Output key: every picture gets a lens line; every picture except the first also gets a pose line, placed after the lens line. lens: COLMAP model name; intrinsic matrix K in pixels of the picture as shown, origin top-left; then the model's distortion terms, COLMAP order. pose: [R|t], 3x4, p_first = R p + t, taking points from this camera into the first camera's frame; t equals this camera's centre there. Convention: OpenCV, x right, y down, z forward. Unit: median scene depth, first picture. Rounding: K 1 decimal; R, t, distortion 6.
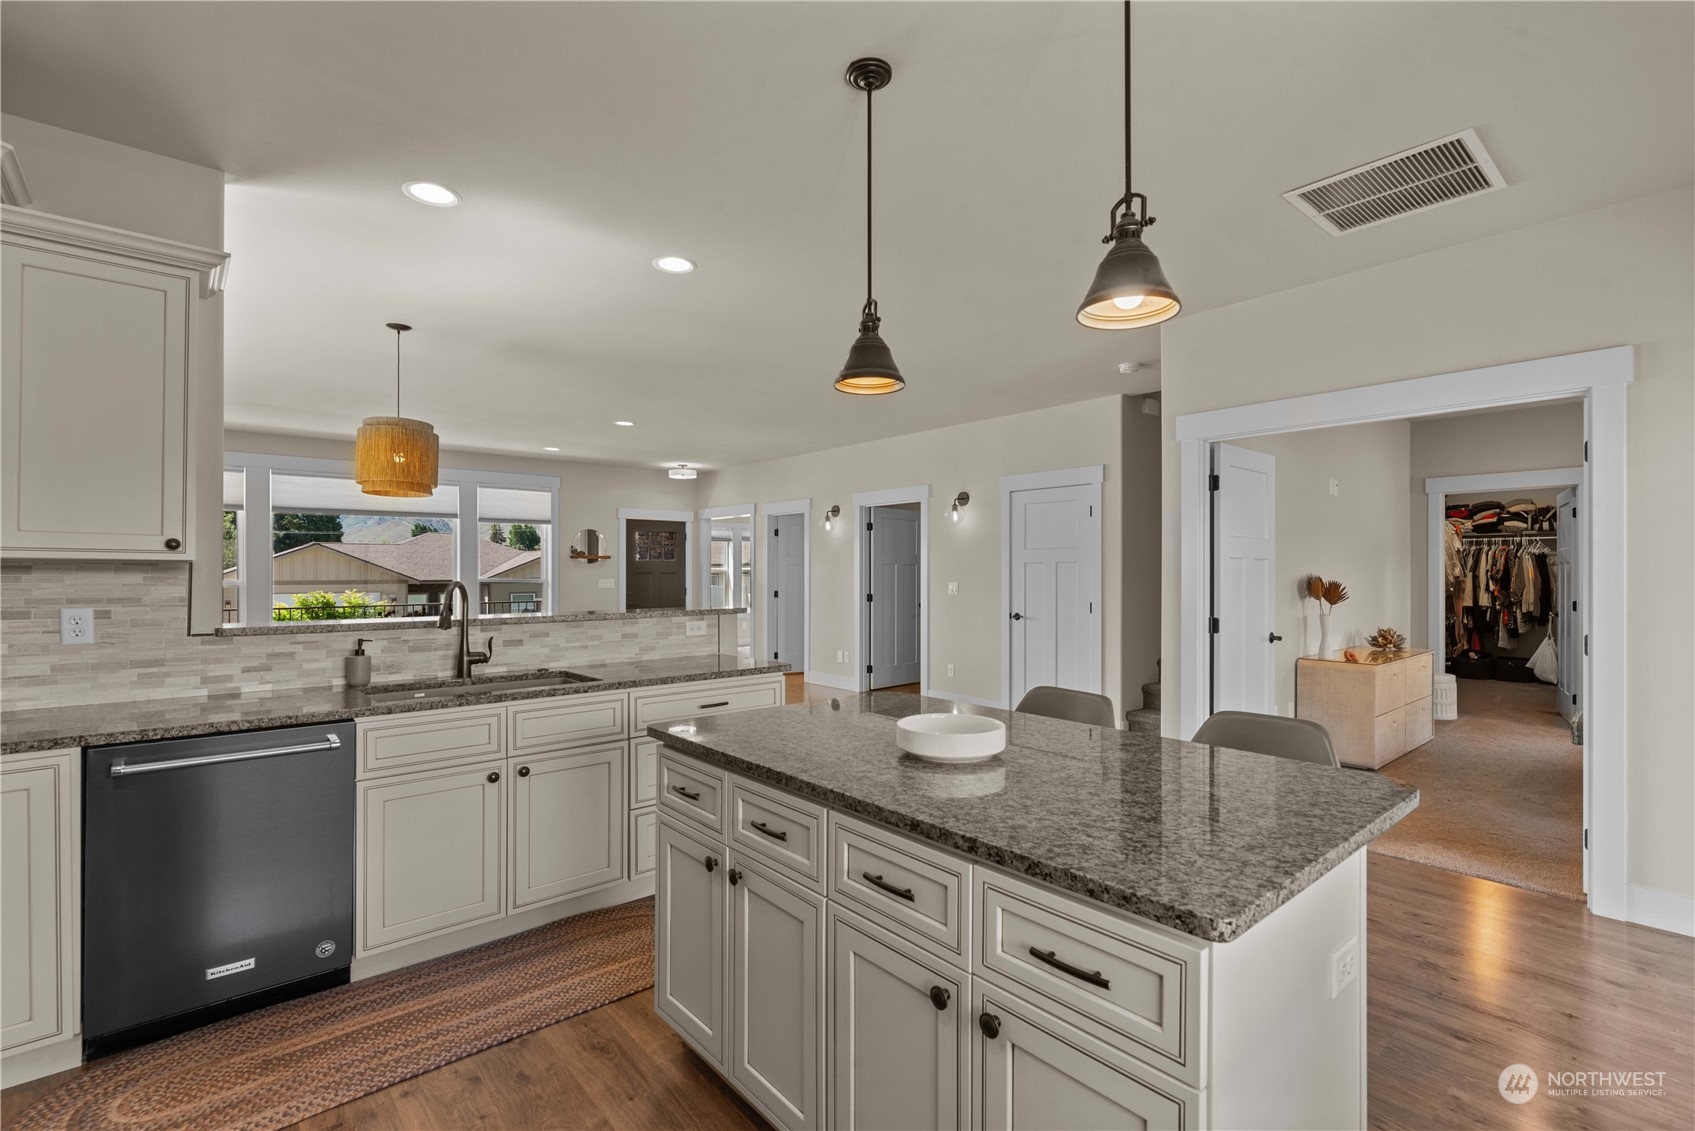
lens RADIAL K [[768.3, 0, 847.5], [0, 768.3, 565.6], [0, 0, 1]] dist [0.007520, -0.002035]
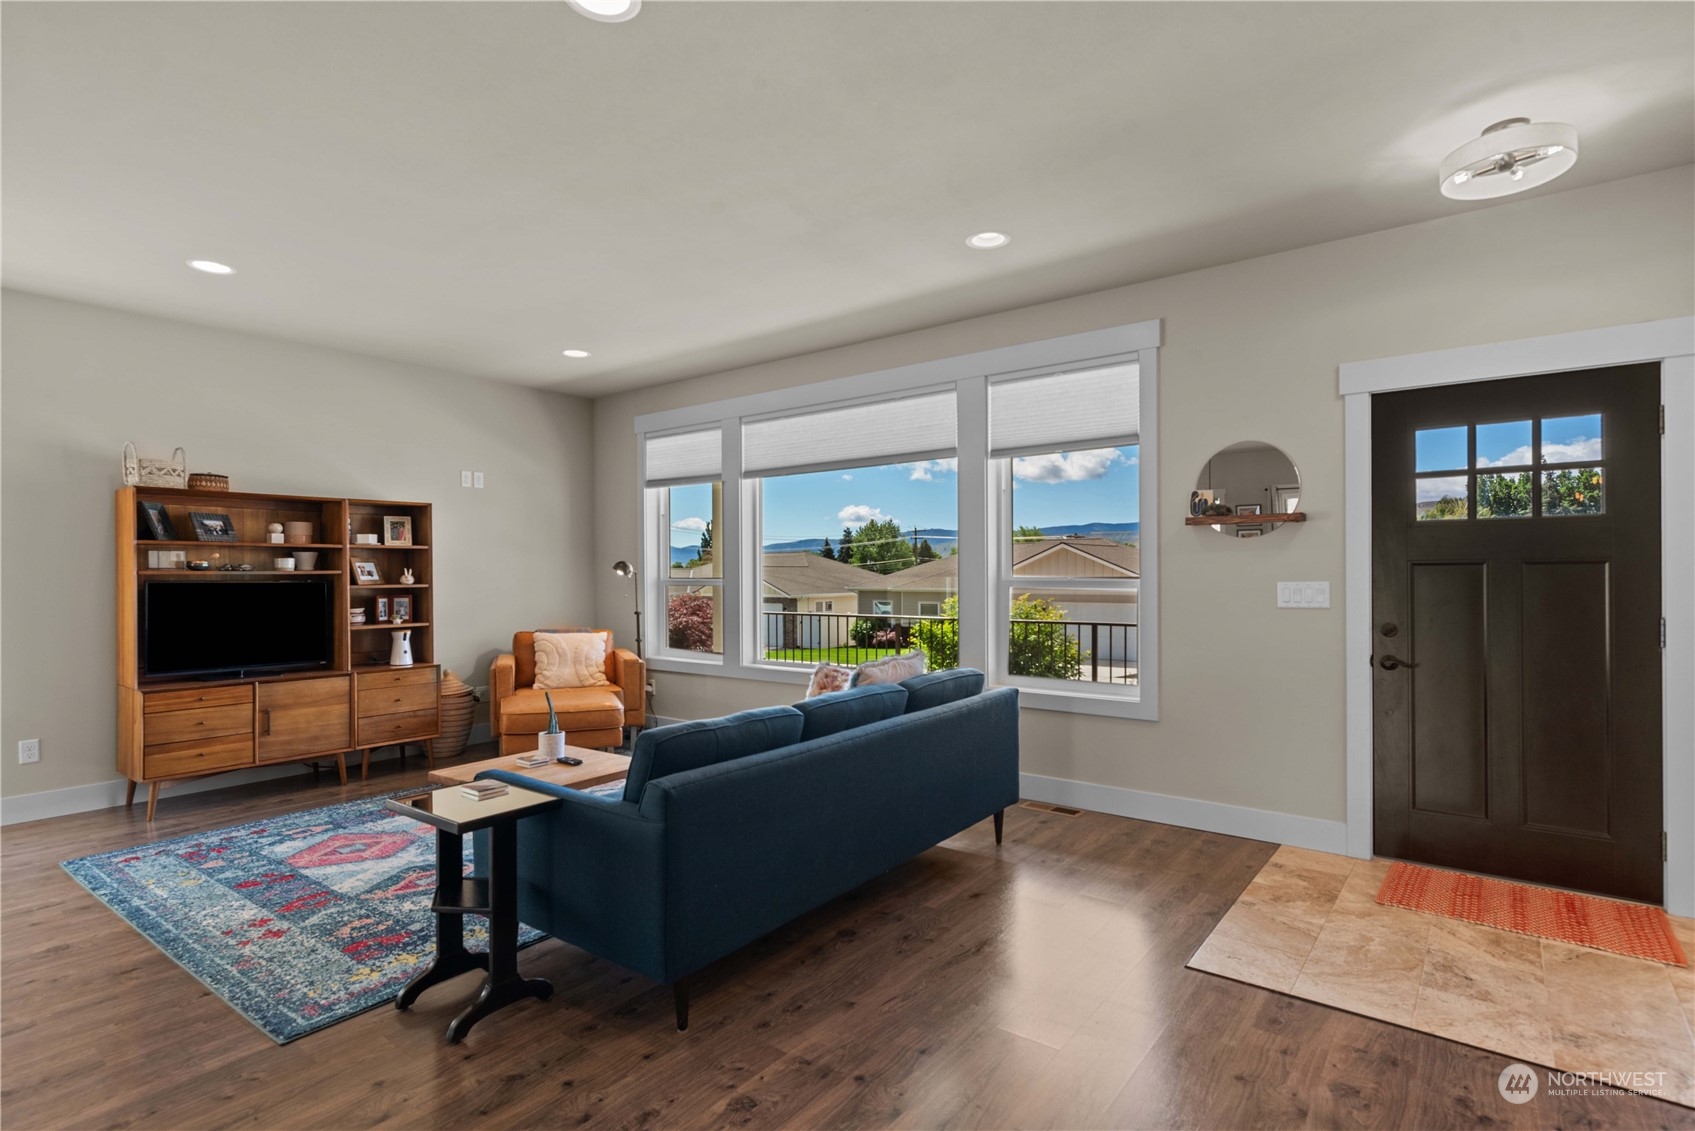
lens RADIAL K [[830.3, 0, 852.7], [0, 830.3, 579.6], [0, 0, 1]] dist [-0.002306, 0.001058]
pose [[0.213532, 0.009847, -0.976886, 0.025938], [0.010801, 0.999864, 0.012439, 0.035863], [0.976876, -0.013207, 0.213397, 2.606503]]
